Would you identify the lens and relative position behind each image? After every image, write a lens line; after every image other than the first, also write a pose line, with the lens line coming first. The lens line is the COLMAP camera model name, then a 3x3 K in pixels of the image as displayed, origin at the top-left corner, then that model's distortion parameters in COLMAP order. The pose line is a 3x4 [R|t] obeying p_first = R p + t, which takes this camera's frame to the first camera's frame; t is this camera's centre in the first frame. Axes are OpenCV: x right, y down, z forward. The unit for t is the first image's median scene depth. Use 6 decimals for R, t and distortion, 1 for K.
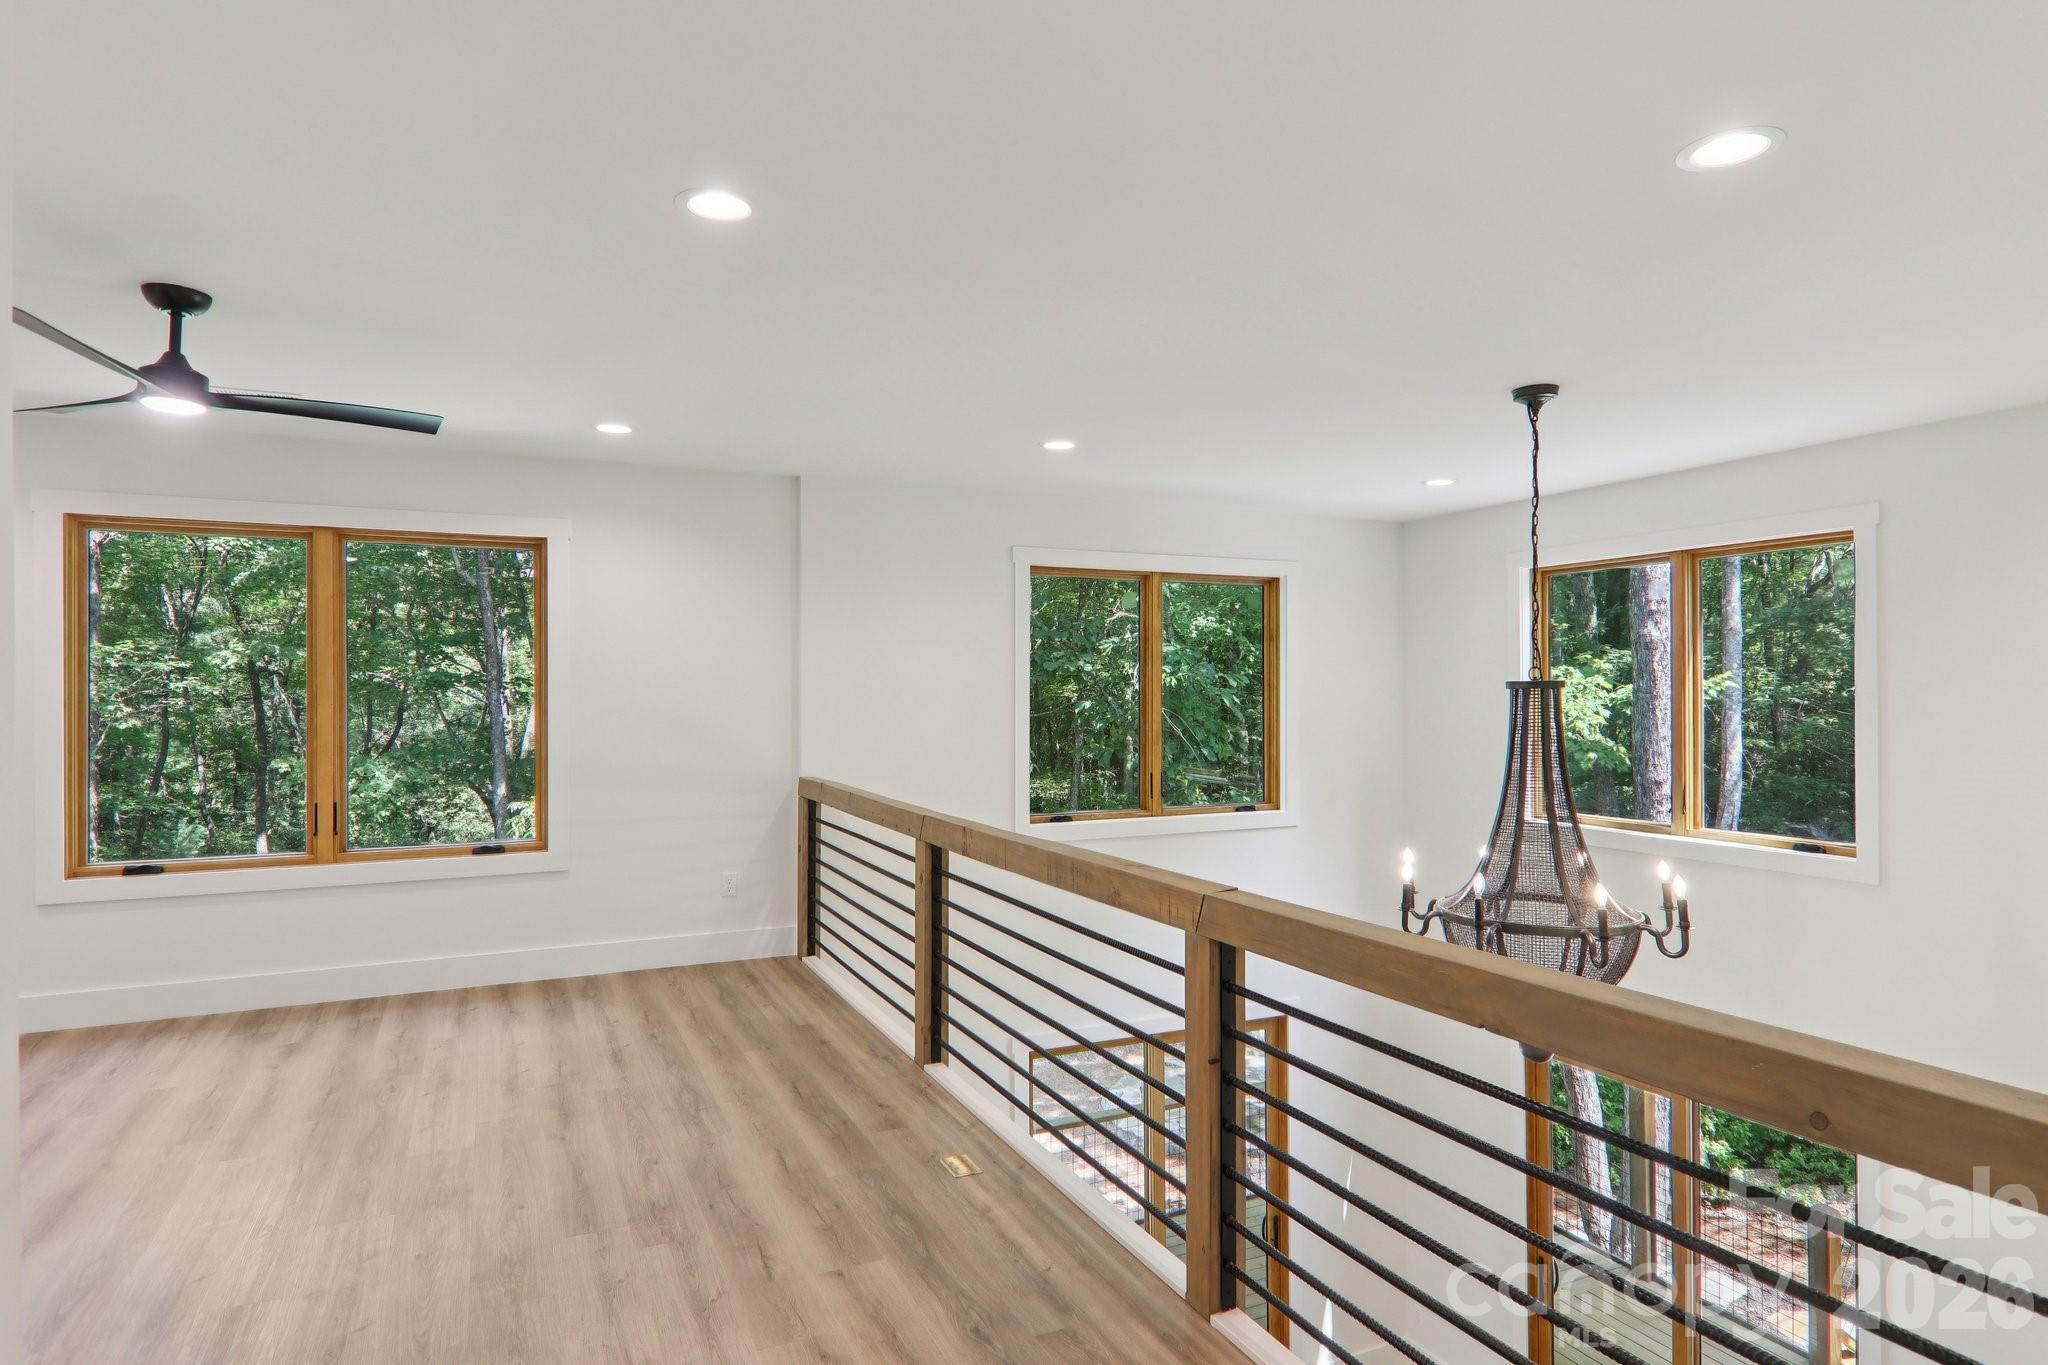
lens RADIAL K [[1134.8, 0, 1023.8], [0, 1134.8, 689.3], [0, 0, 1]] dist [0.031294, -0.017621]
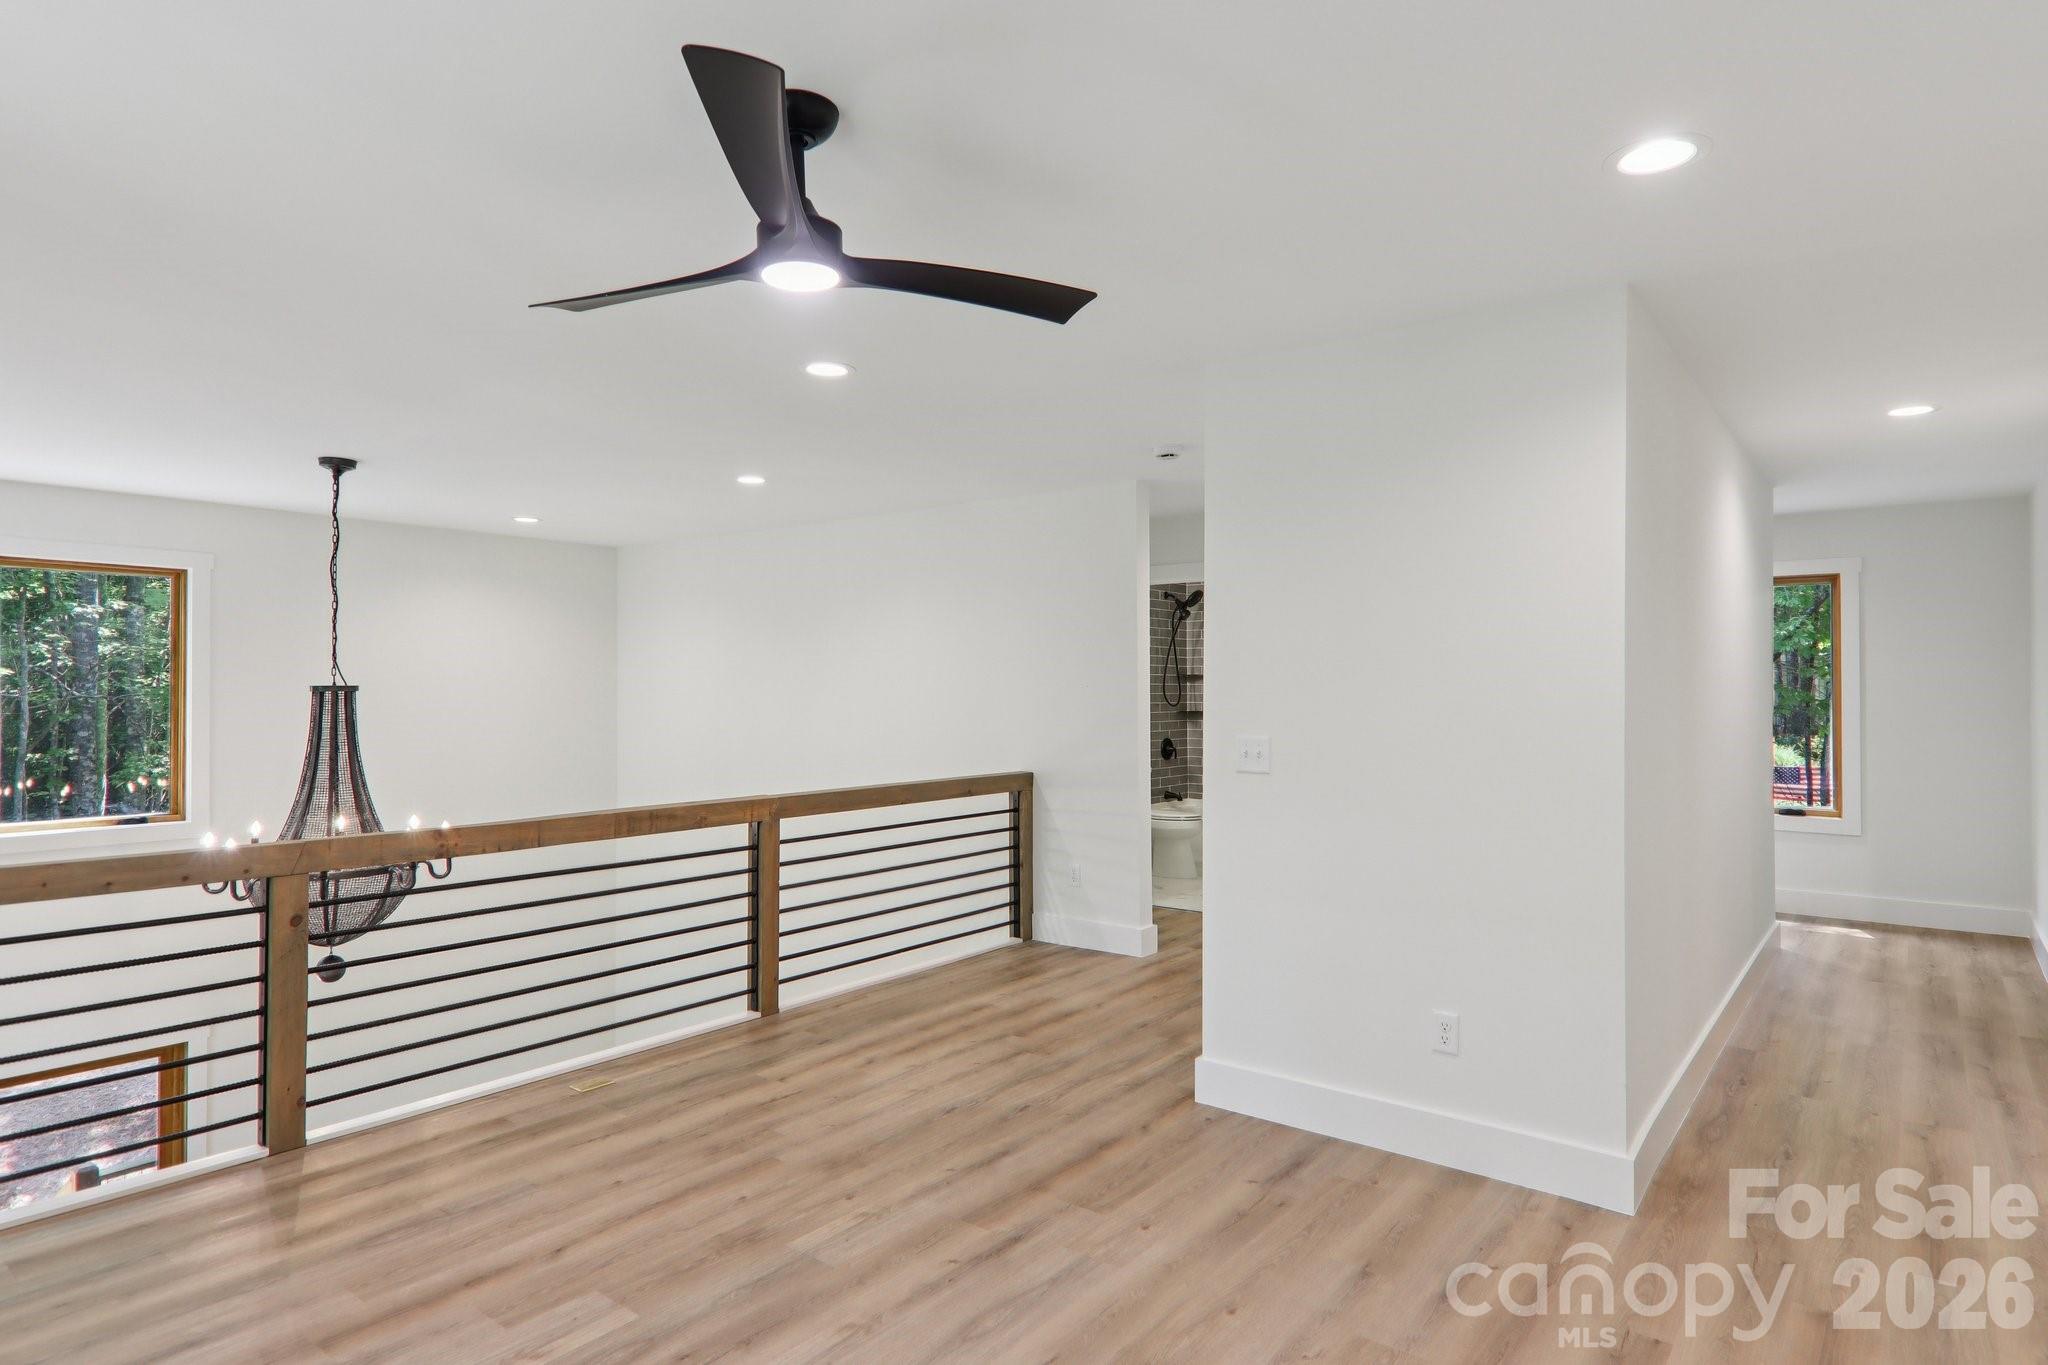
lens RADIAL K [[1134.8, 0, 1023.8], [0, 1134.8, 689.3], [0, 0, 1]] dist [0.031294, -0.017621]
pose [[-0.451174, 0.002882, 0.892431, -1.044982], [-0.003619, 0.999981, -0.005059, 0.001299], [-0.892429, -0.005512, -0.451155, 0.883467]]
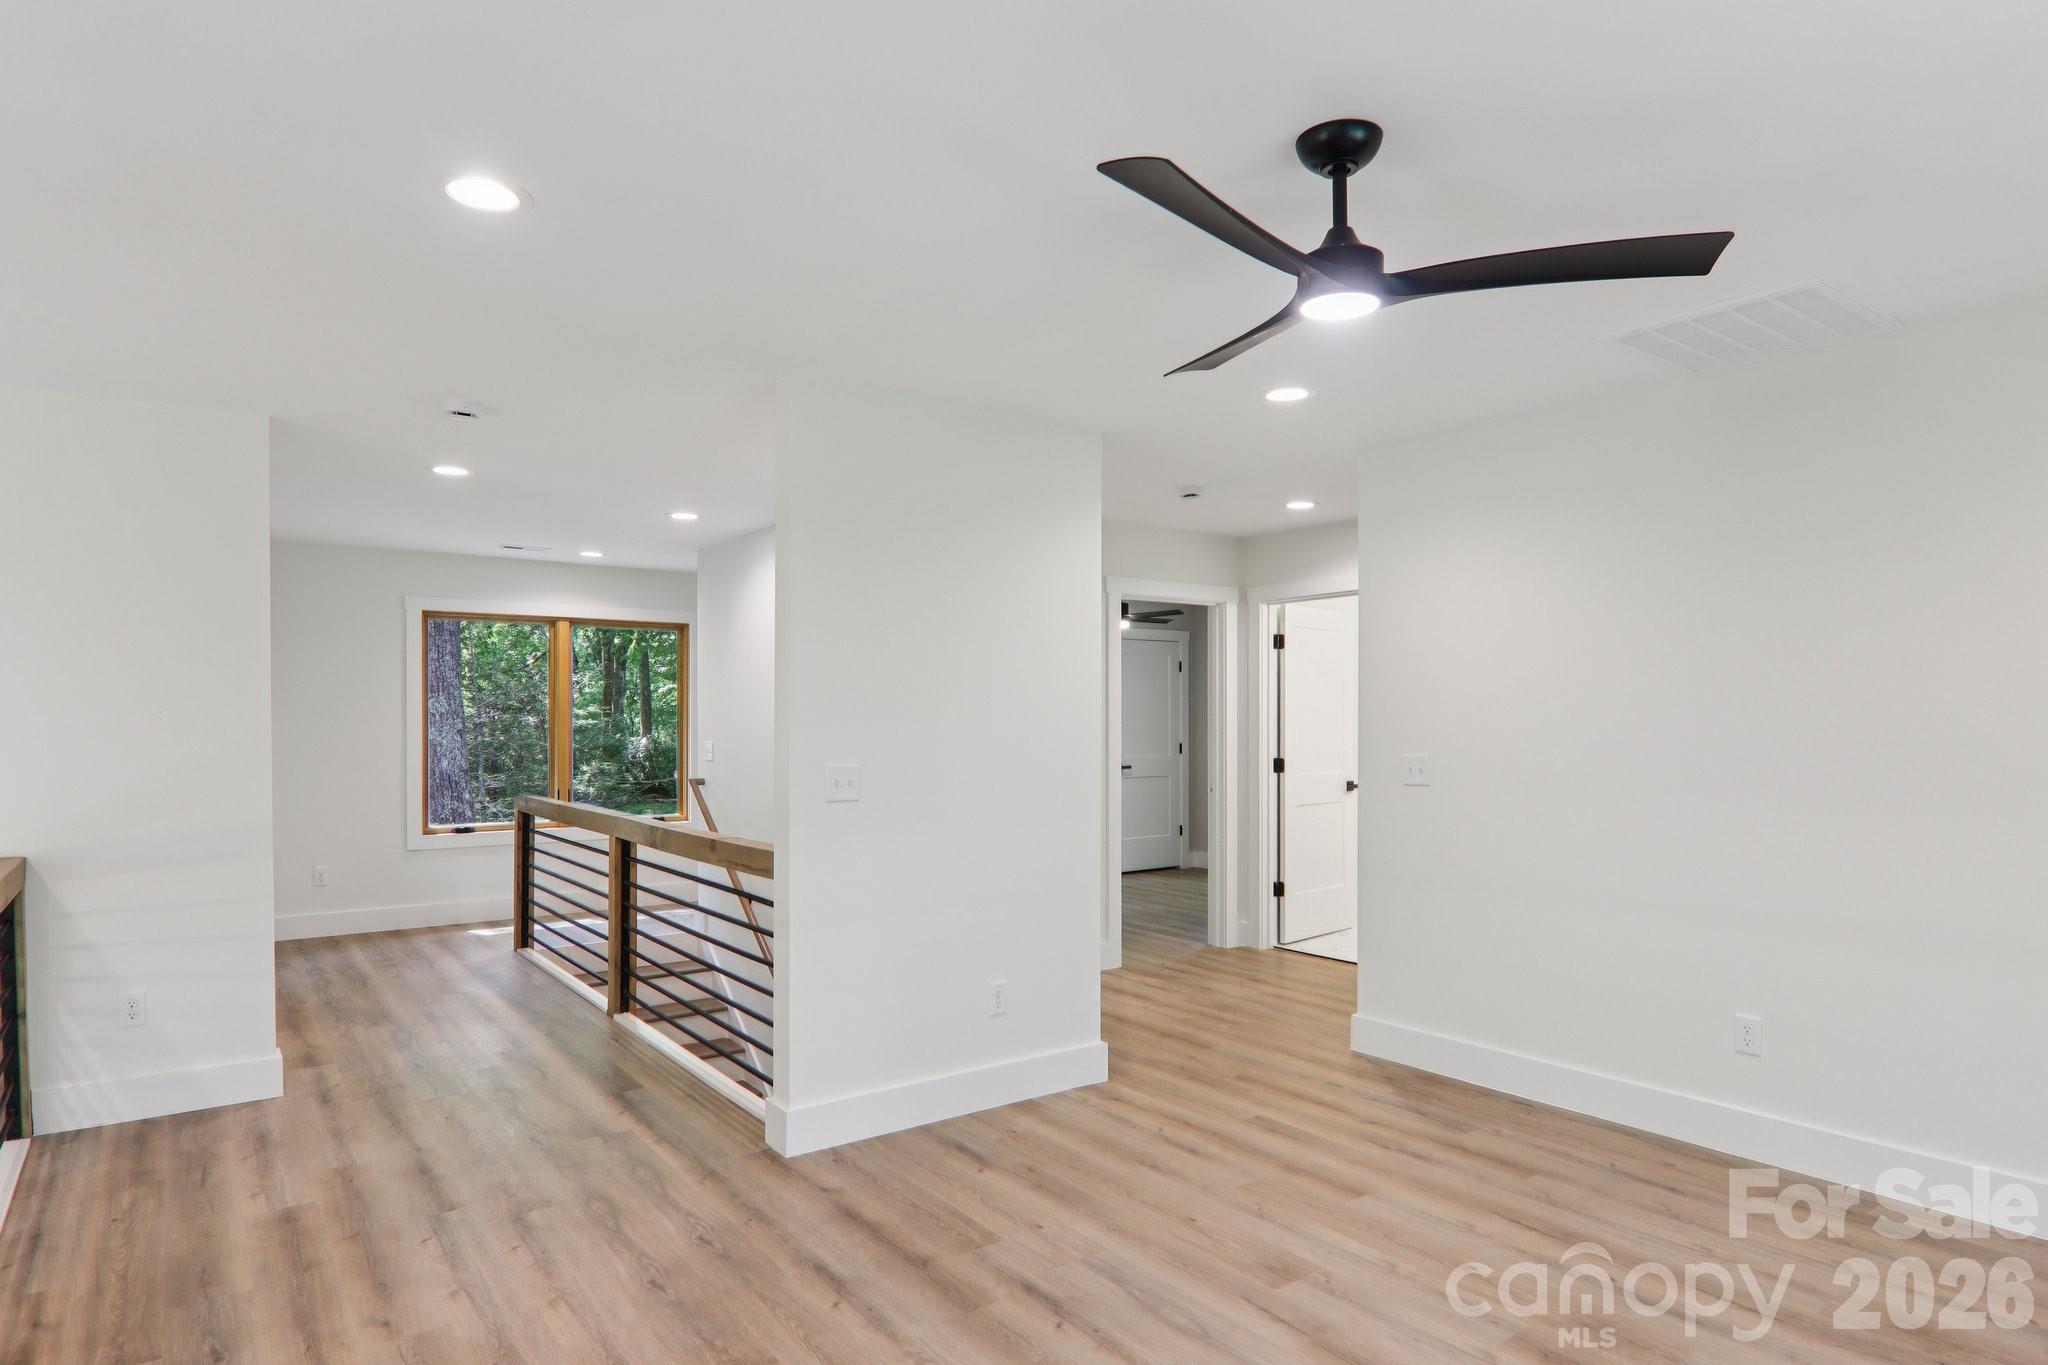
lens RADIAL K [[1150.8, 0, 1024.1], [0, 1150.8, 747.3], [0, 0, 1]] dist [0.024050, -0.042818]
pose [[-0.979509, 0.004563, -0.201351, -0.307378], [0.001326, 0.999868, 0.016207, 0.005078], [0.201398, 0.015608, -0.979385, 1.217896]]
